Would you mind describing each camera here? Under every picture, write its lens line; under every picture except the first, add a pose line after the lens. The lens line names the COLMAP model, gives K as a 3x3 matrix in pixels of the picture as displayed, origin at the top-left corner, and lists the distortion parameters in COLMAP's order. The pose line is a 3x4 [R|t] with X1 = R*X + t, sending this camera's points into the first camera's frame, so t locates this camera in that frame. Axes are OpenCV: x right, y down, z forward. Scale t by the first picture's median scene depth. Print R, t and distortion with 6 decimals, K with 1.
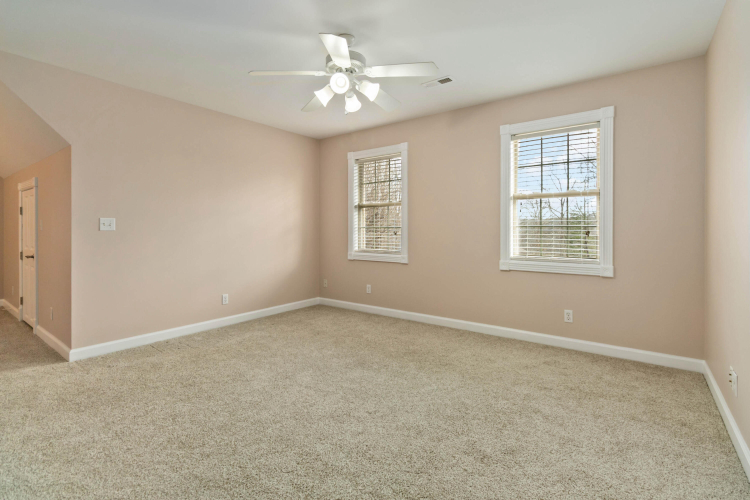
lens RADIAL K [[351.3, 0, 376.5], [0, 351.3, 231.0], [0, 0, 1]] dist [-0.000956, -0.000235]
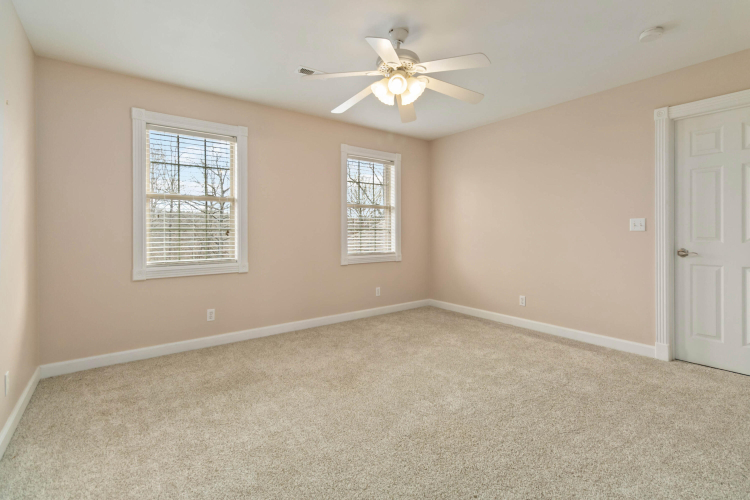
lens RADIAL K [[351.3, 0, 376.5], [0, 351.3, 231.0], [0, 0, 1]] dist [-0.000956, -0.000235]
pose [[0.273329, -0.001988, 0.961919, -0.516668], [0.010202, 0.999948, -0.000832, -0.001307], [-0.961867, 0.010041, 0.273335, 0.387707]]
